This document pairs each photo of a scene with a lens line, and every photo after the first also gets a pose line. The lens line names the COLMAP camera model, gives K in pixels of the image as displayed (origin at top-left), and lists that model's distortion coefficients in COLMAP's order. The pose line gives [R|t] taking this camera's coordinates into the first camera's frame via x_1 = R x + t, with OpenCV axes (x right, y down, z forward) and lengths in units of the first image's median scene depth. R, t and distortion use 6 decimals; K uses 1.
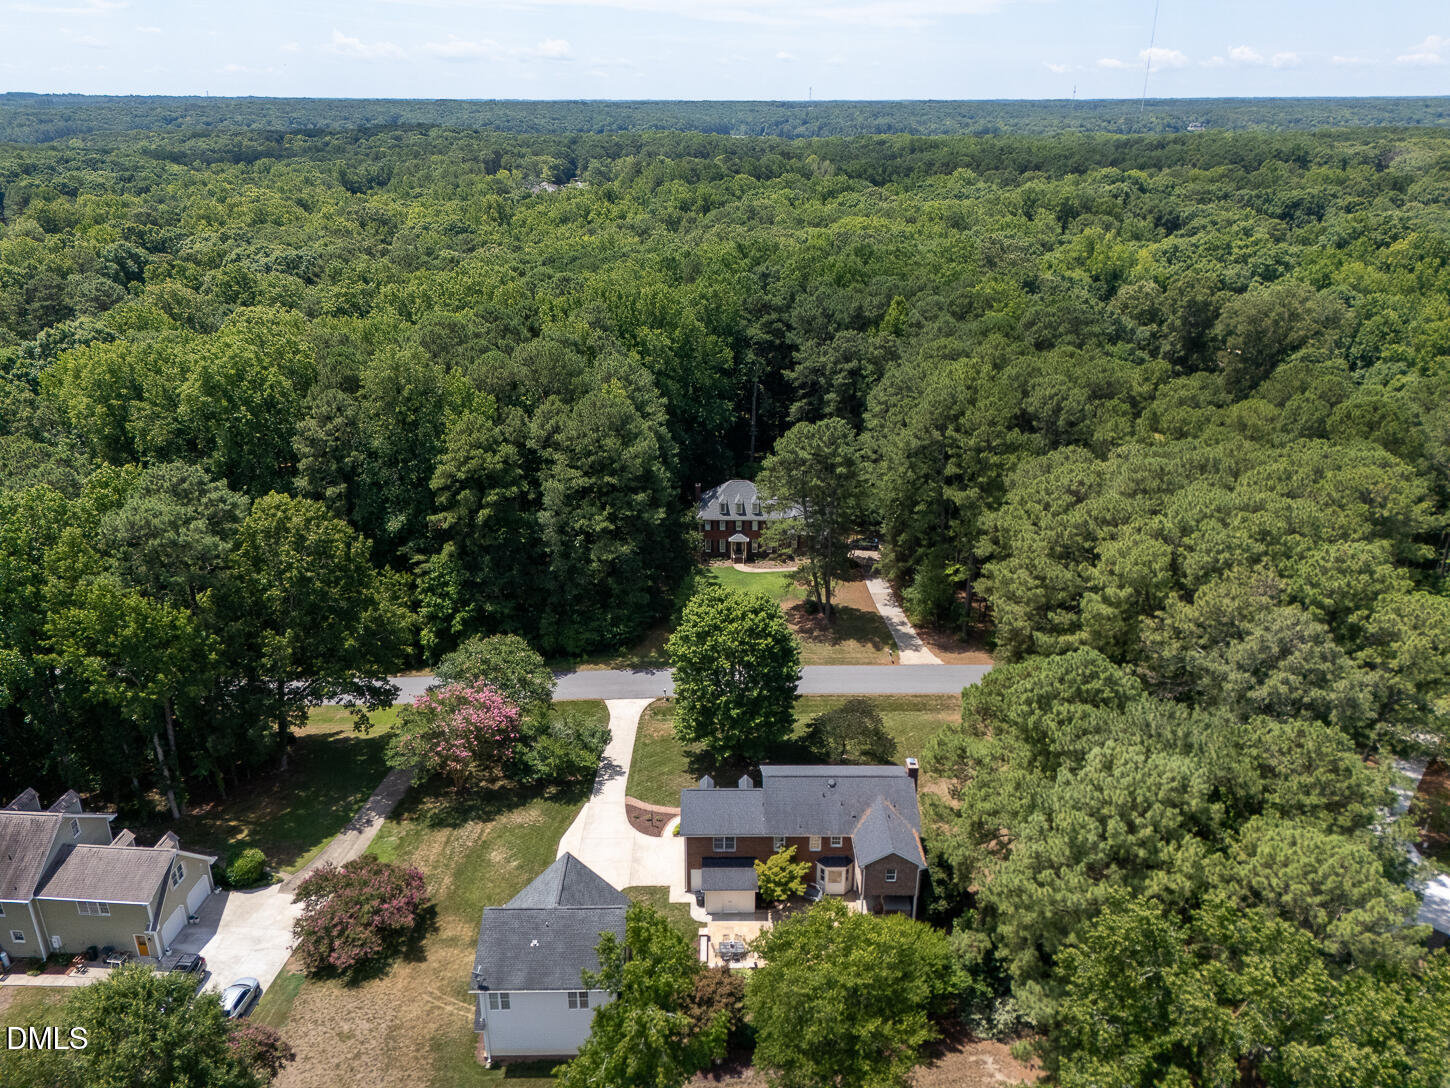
lens RADIAL K [[1066.8, 0, 729.0], [0, 1066.8, 535.9], [0, 0, 1]] dist [0.092166, -0.093520]
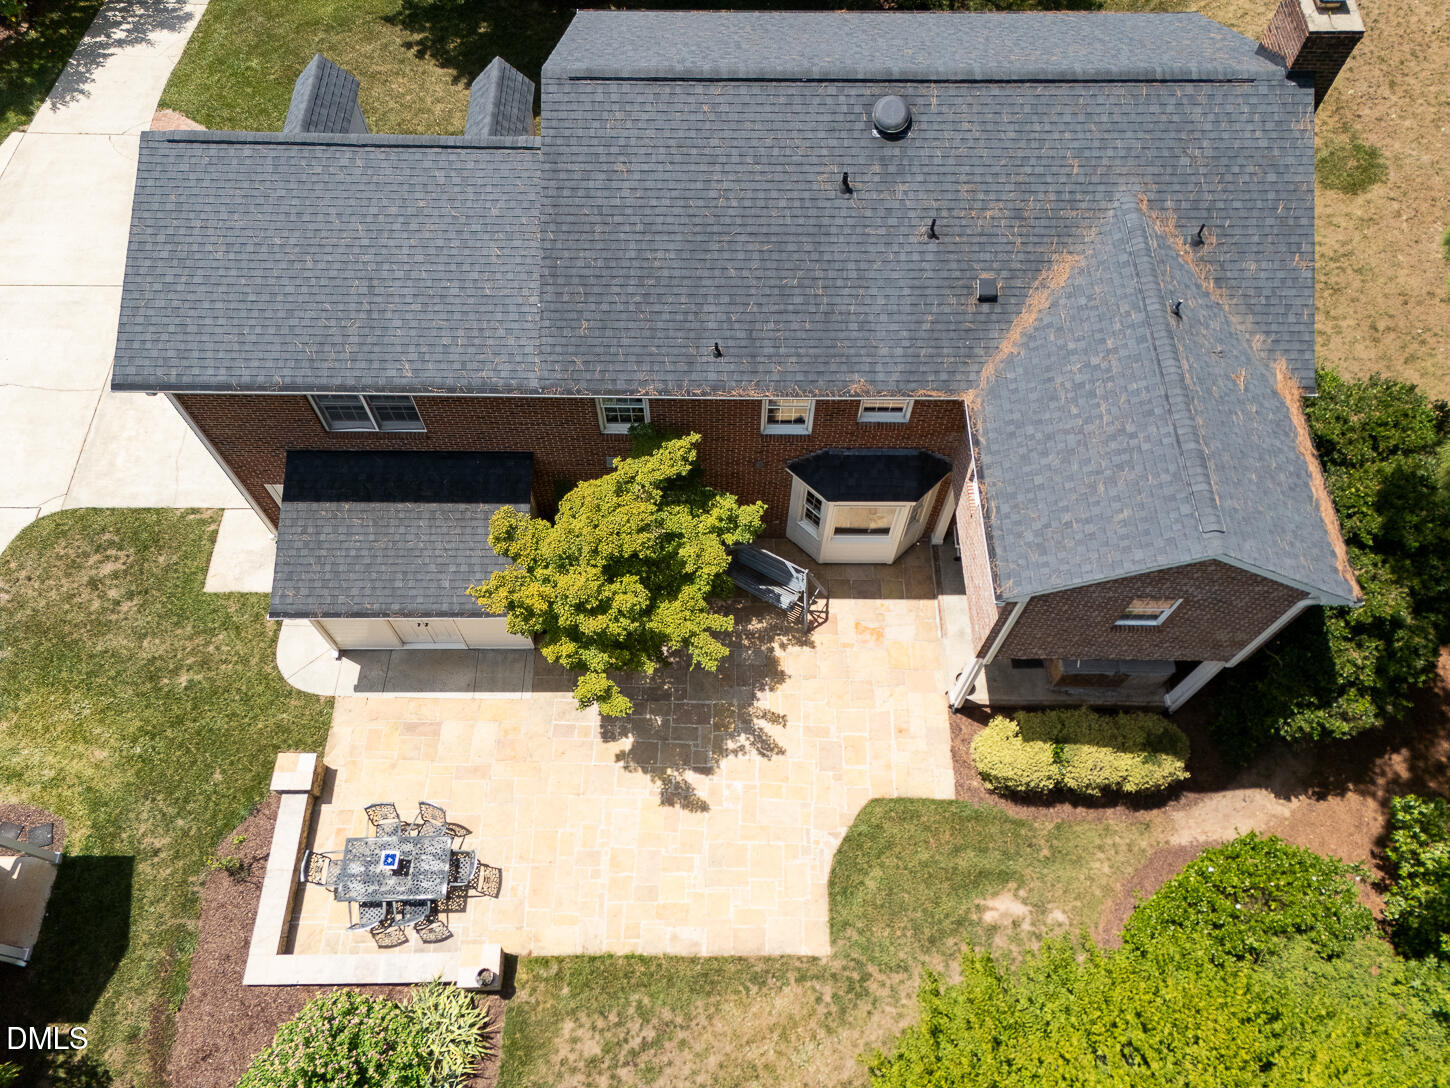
lens RADIAL K [[1066.8, 0, 729.0], [0, 1066.8, 535.9], [0, 0, 1]] dist [0.092166, -0.093520]
pose [[0.999944, 0.010496, 0.001530, 0.059957], [-0.009109, 0.775916, 0.630770, 0.149077], [0.005433, -0.630749, 0.775968, 0.719692]]
